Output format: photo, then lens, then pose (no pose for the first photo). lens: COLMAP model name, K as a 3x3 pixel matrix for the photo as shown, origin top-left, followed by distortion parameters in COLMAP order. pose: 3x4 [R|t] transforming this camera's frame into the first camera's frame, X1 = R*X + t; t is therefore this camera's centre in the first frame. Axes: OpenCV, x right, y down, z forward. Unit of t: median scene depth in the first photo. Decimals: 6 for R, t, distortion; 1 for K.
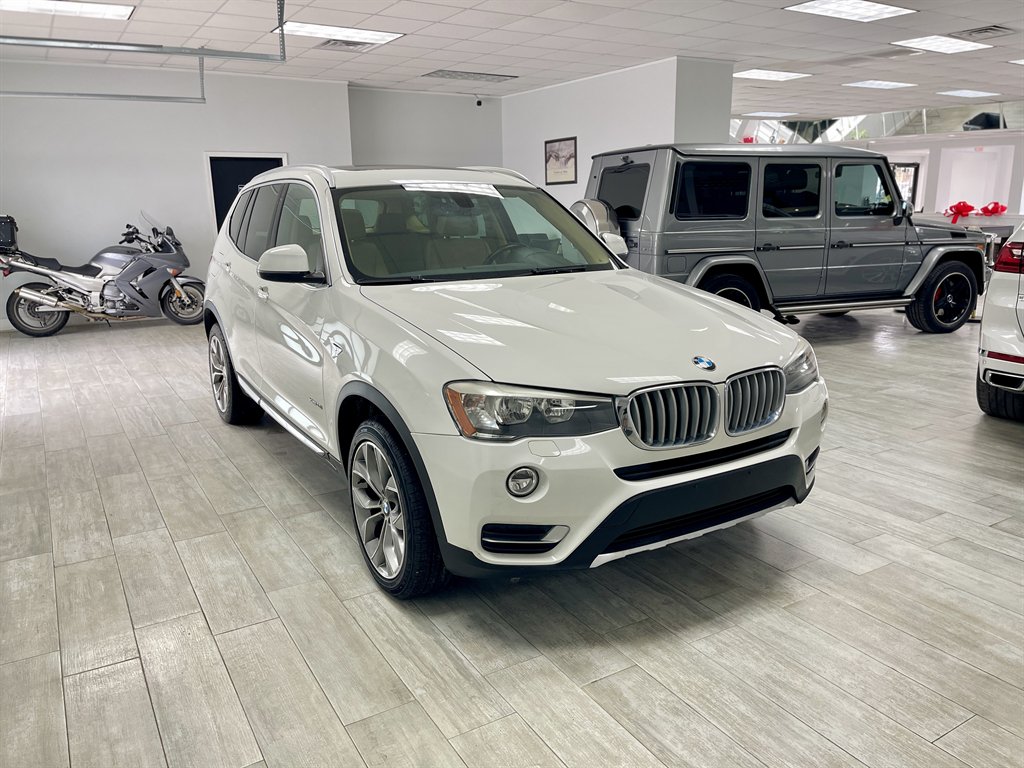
lens RADIAL K [[784.2, 0, 510.1], [0, 784.2, 385.0], [0, 0, 1]] dist [0.002781, -0.019046]
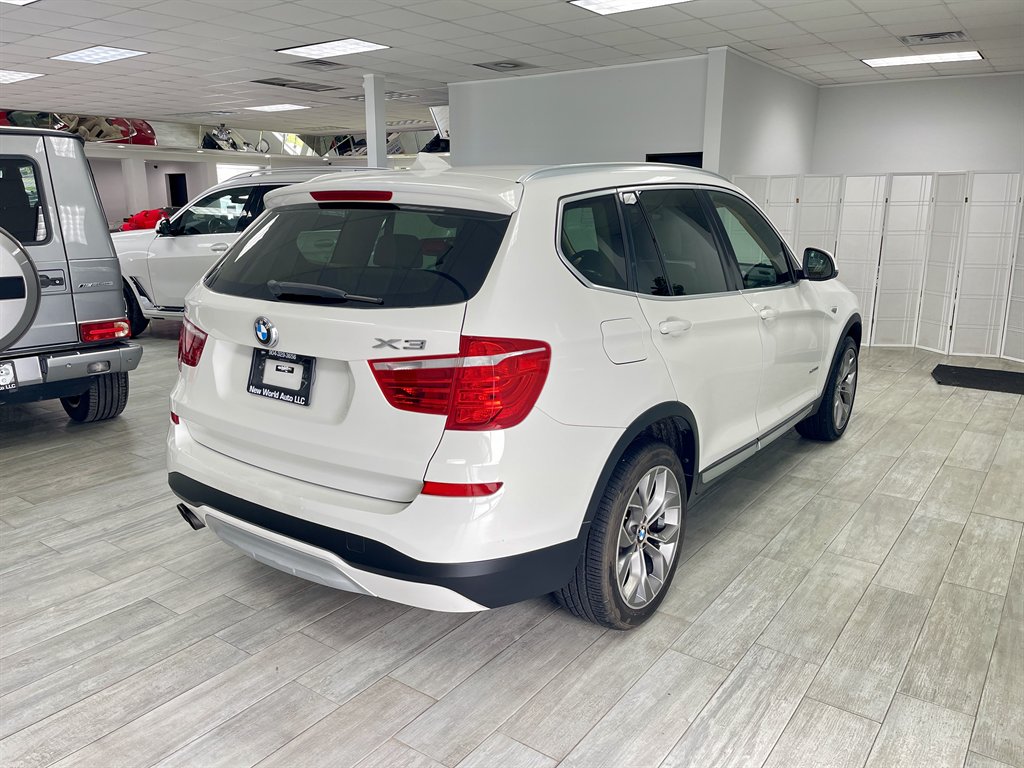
lens RADIAL K [[784.2, 0, 510.9], [0, 784.2, 382.0], [0, 0, 1]] dist [0.002781, -0.019046]
pose [[-0.383024, -0.215708, 0.898200, -0.950392], [0.209339, 0.926786, 0.311842, -0.360741], [-0.899705, 0.307471, -0.309825, 1.460205]]
